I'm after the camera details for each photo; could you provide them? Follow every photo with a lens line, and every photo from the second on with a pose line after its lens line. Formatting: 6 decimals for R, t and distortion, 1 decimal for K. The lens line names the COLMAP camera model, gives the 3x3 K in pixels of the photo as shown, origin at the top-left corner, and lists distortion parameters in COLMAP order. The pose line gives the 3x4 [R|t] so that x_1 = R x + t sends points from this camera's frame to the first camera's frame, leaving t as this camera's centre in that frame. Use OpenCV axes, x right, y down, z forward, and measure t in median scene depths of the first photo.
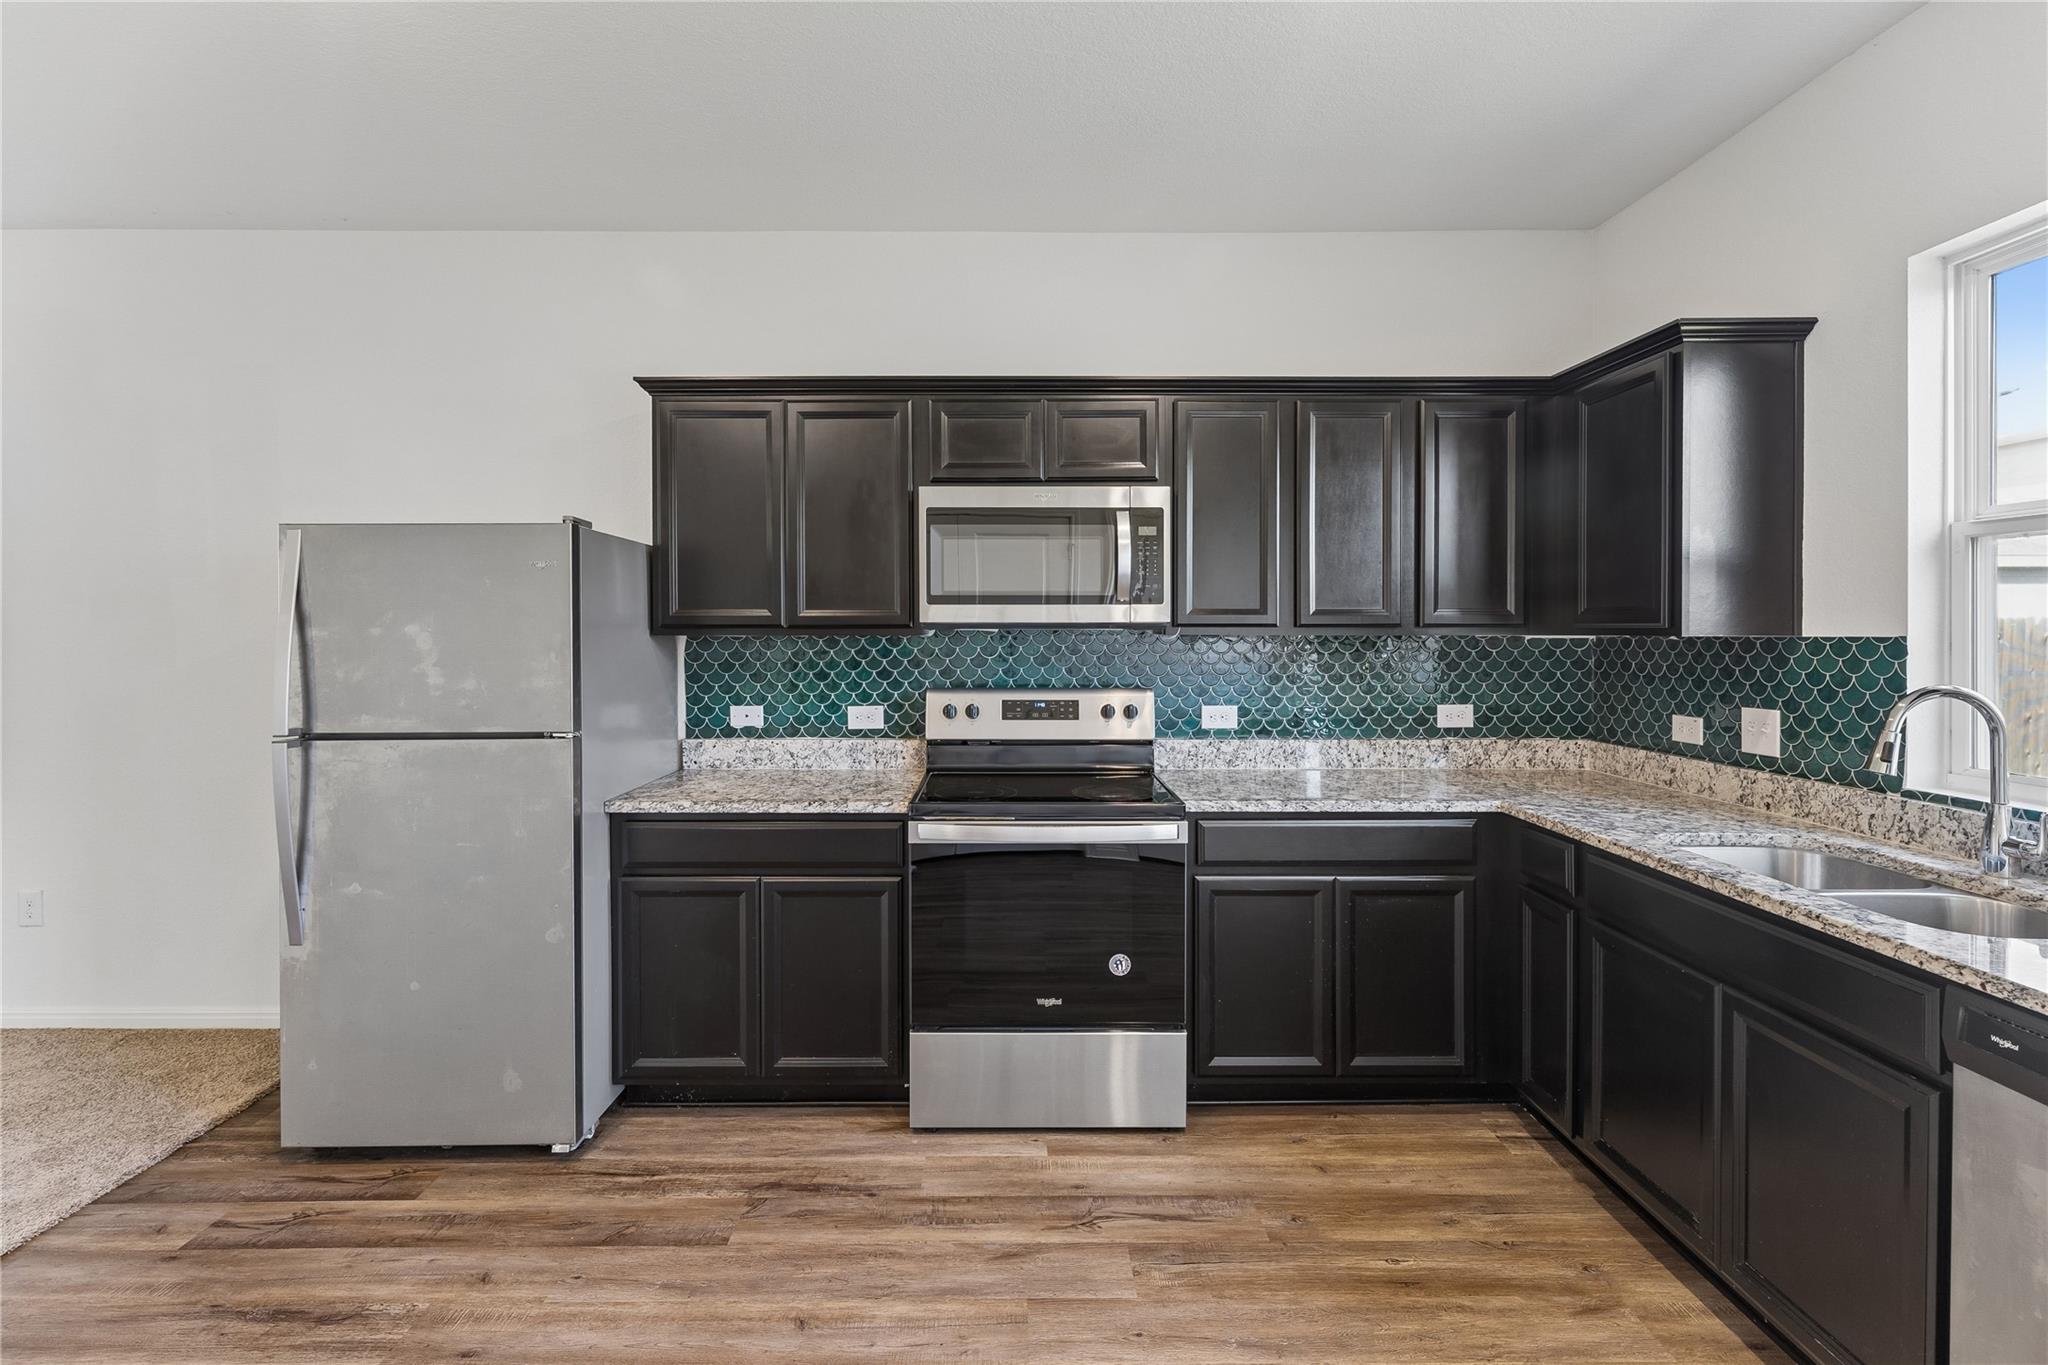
lens RADIAL K [[944.0, 0, 1005.7], [0, 944.0, 637.6], [0, 0, 1]] dist [0.013141, -0.001921]
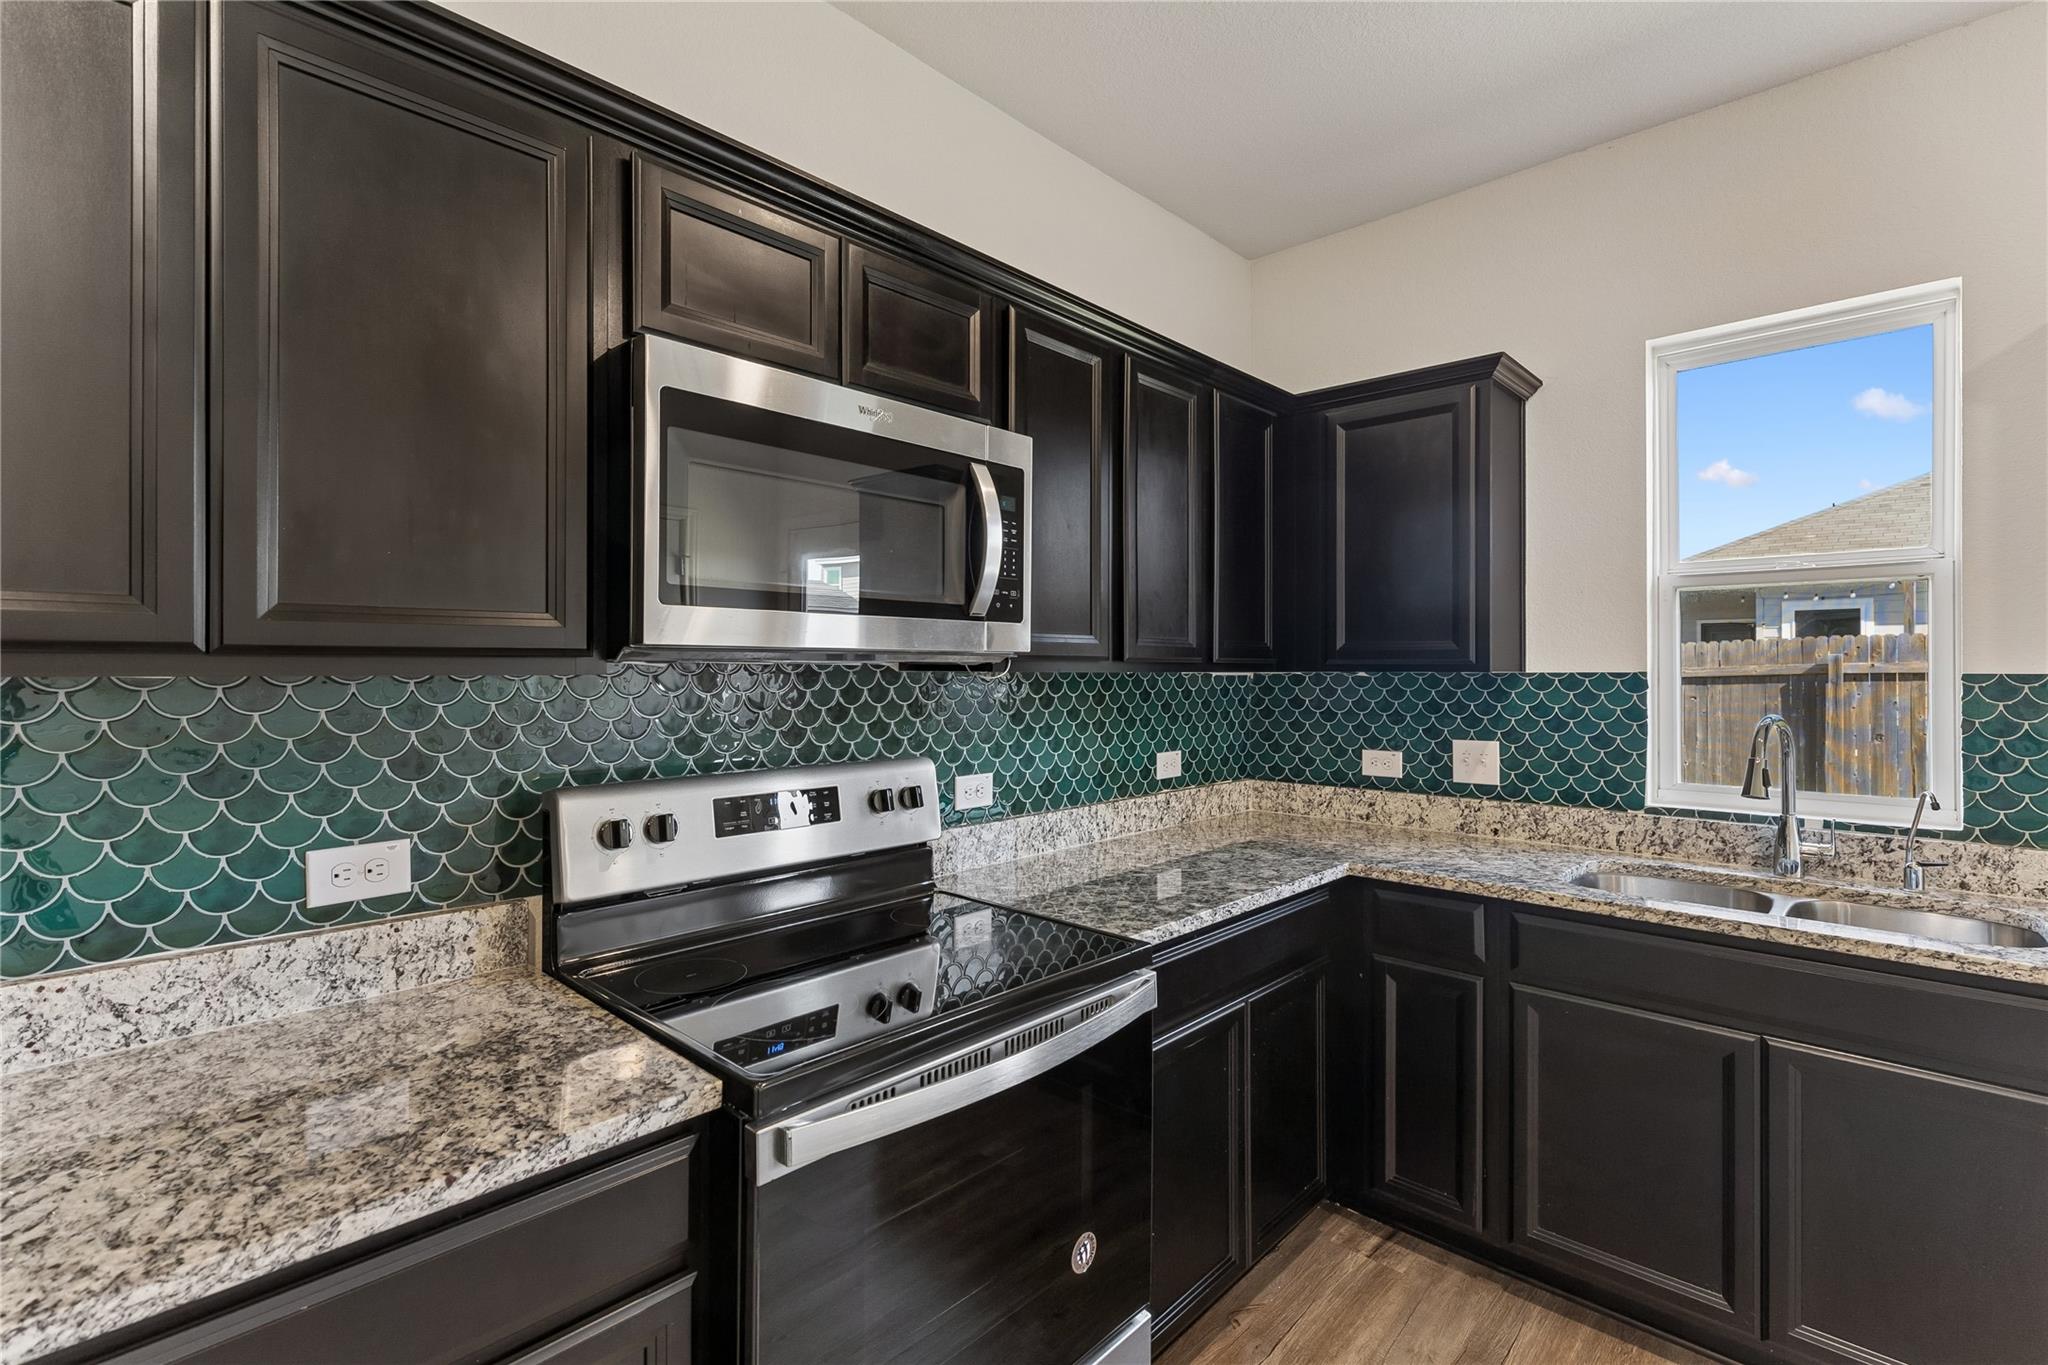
lens RADIAL K [[944.0, 0, 1025.4], [0, 944.0, 663.1], [0, 0, 1]] dist [0.013141, -0.001921]
pose [[0.681955, 0.006149, 0.731369, -0.282876], [0.004537, 0.999910, -0.012637, -0.000821], [-0.731380, 0.011936, 0.681865, 0.555769]]
